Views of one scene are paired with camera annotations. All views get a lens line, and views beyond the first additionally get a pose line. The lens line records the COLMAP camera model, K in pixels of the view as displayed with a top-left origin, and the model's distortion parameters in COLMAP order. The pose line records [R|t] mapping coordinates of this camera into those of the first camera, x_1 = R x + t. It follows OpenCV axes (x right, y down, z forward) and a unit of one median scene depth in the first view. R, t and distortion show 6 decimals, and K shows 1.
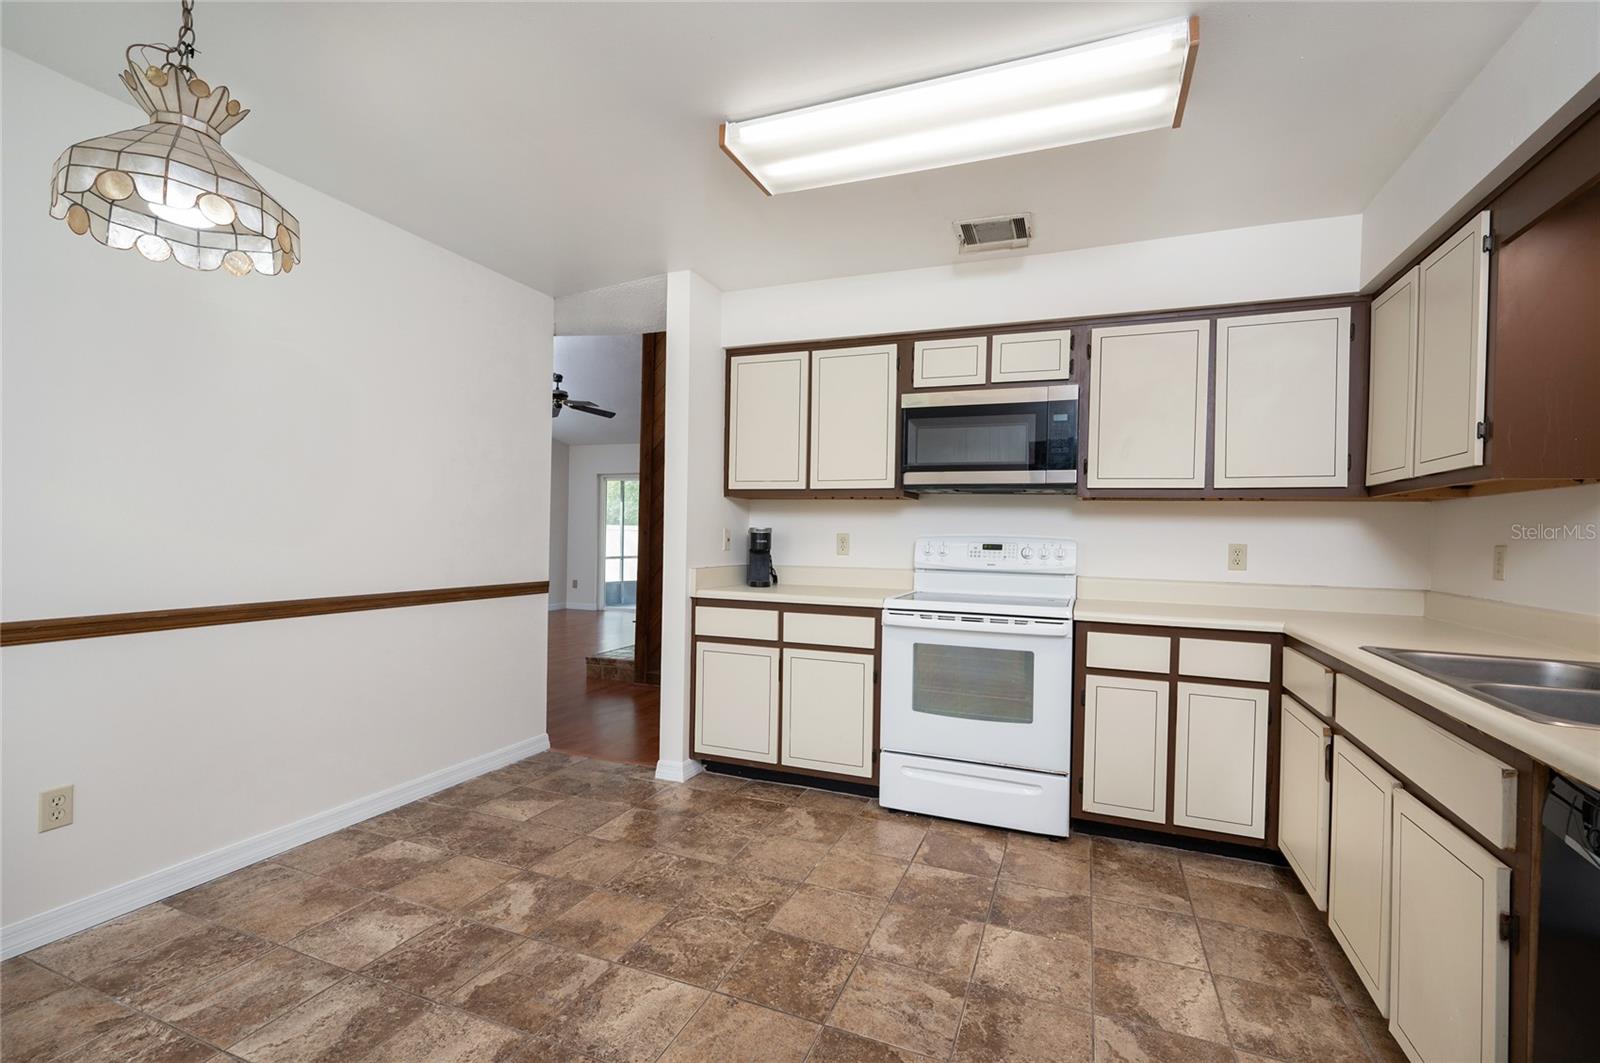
lens RADIAL K [[685.0, 0, 808.3], [0, 685.0, 540.8], [0, 0, 1]] dist [0.001253, 0.000044]
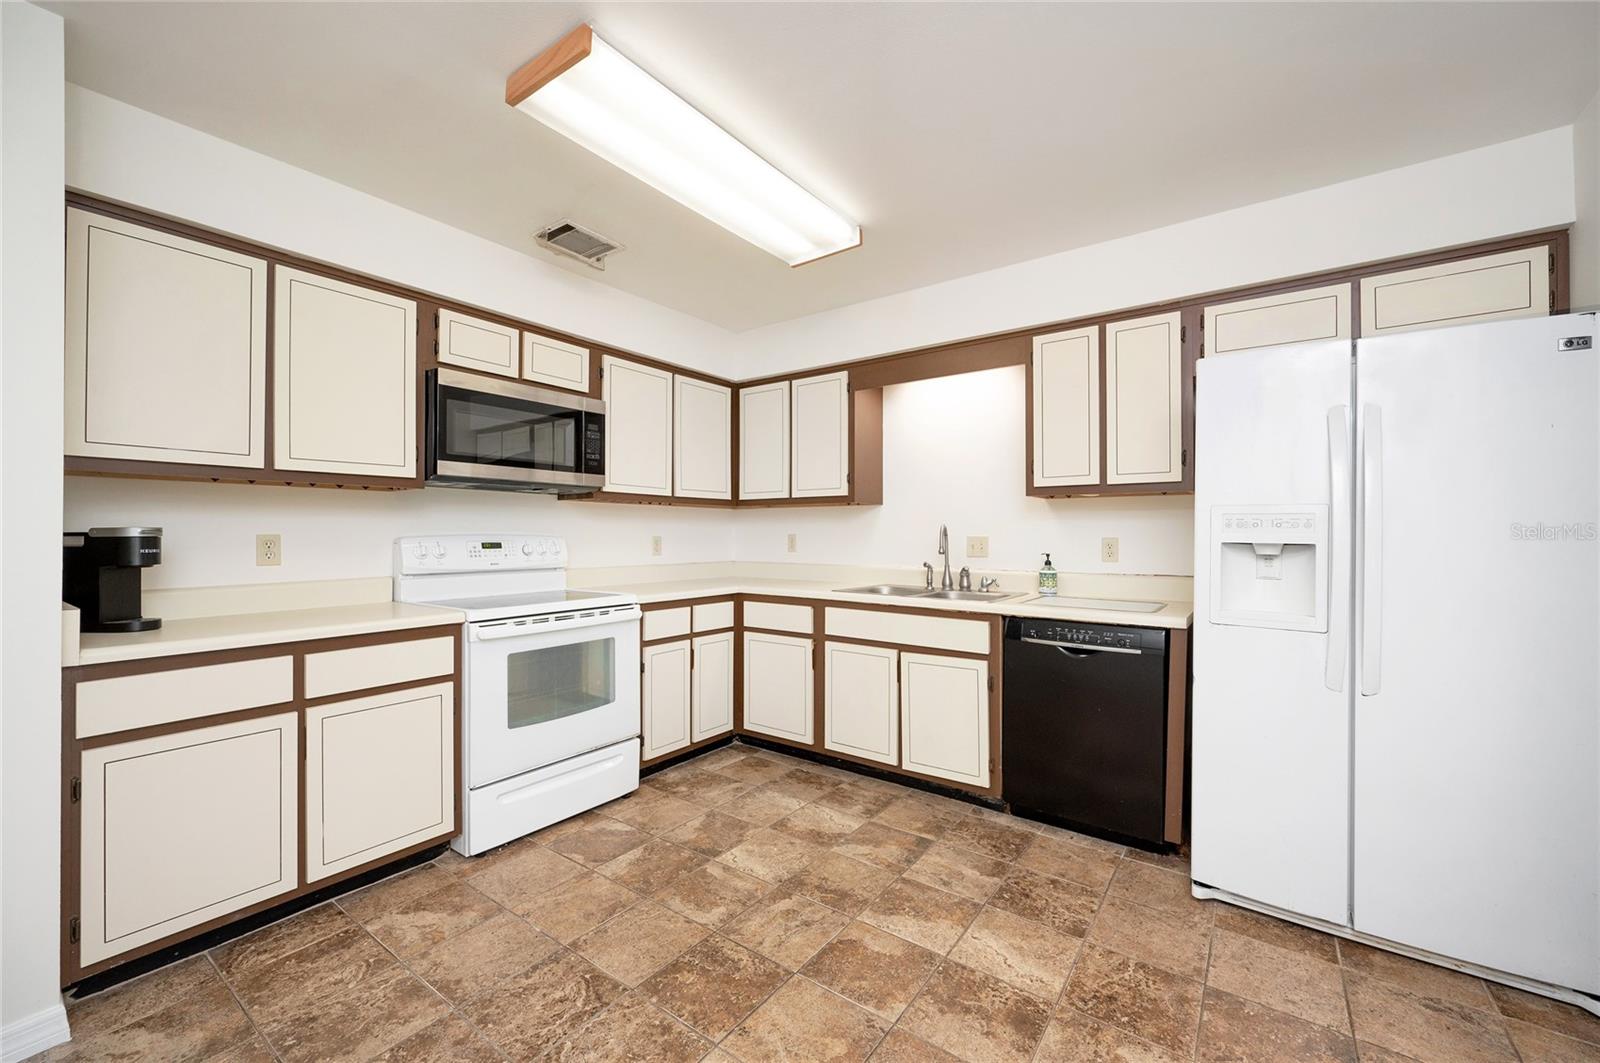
lens RADIAL K [[636.5, 0, 800.0], [0, 636.5, 531.5], [0, 0, 1]] dist [-0.000298, -0.000174]
pose [[0.251657, -0.015519, 0.967692, -0.595386], [0.013272, 0.999833, 0.012583, -0.019900], [-0.967726, 0.009677, 0.251820, 0.440292]]
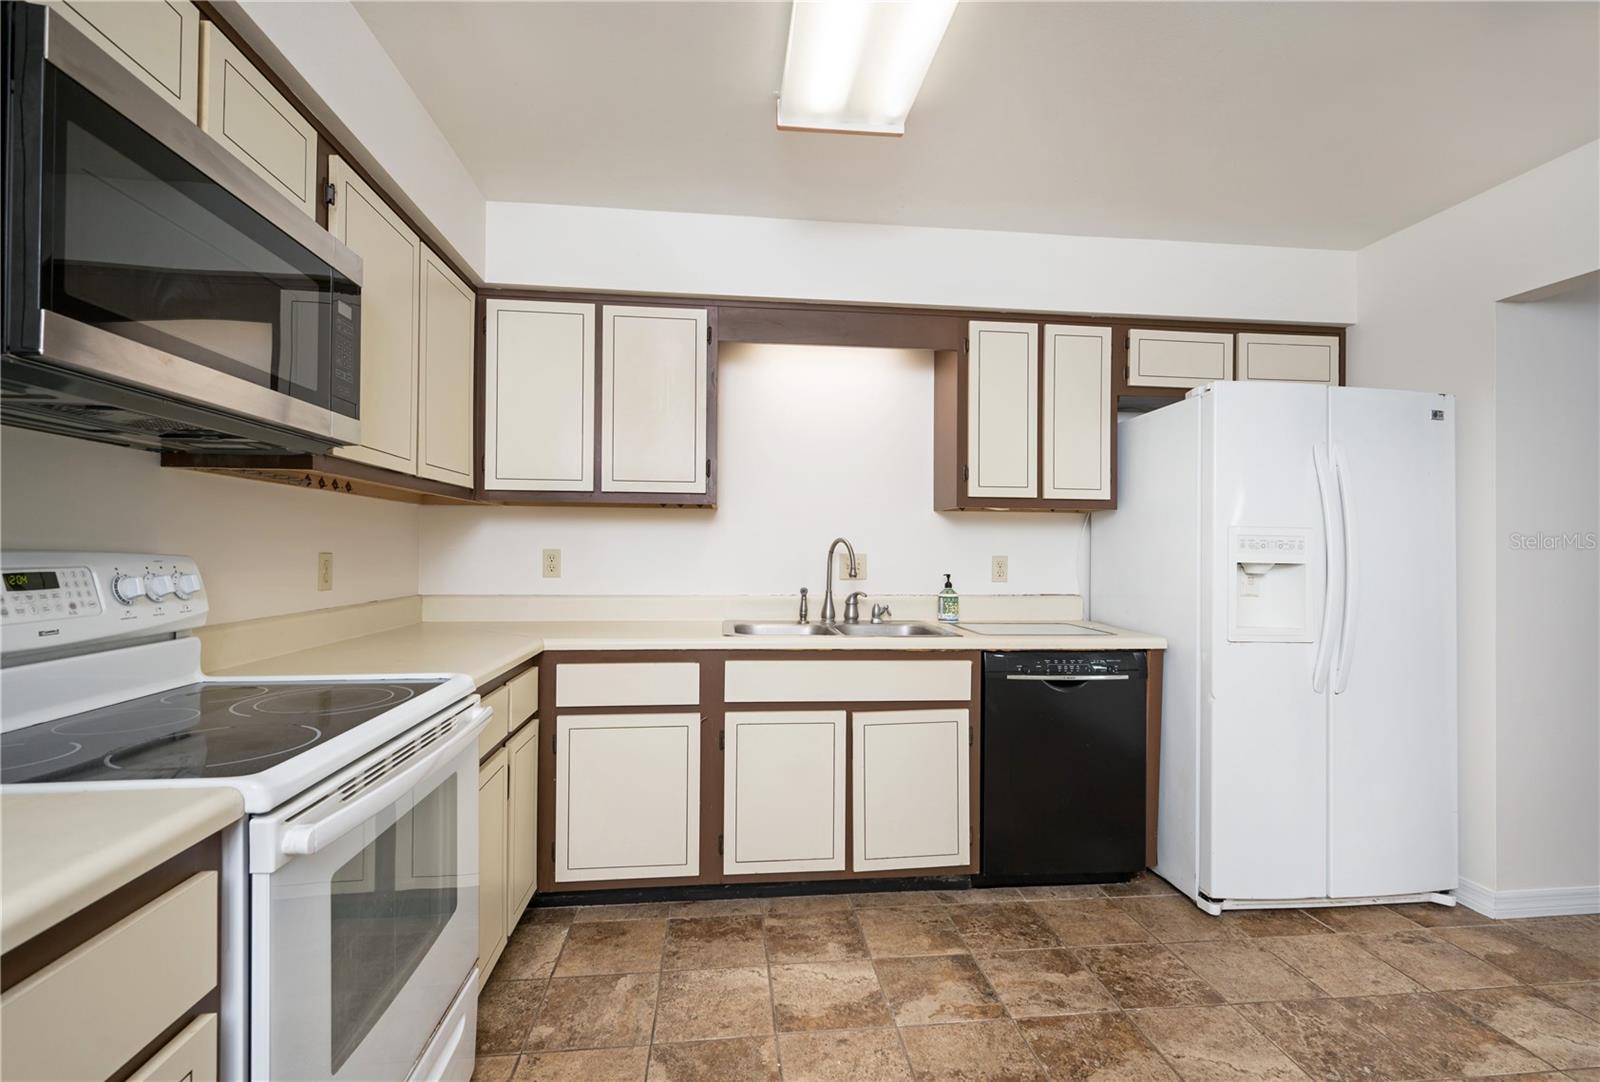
lens RADIAL K [[741.8, 0, 797.2], [0, 741.8, 547.6], [0, 0, 1]] dist [0.001818, 0.000267]
pose [[-0.476711, -0.023445, 0.878747, -0.287980], [-0.009407, 0.999723, 0.021569, -0.023649], [-0.879010, 0.002015, -0.476800, 1.035349]]
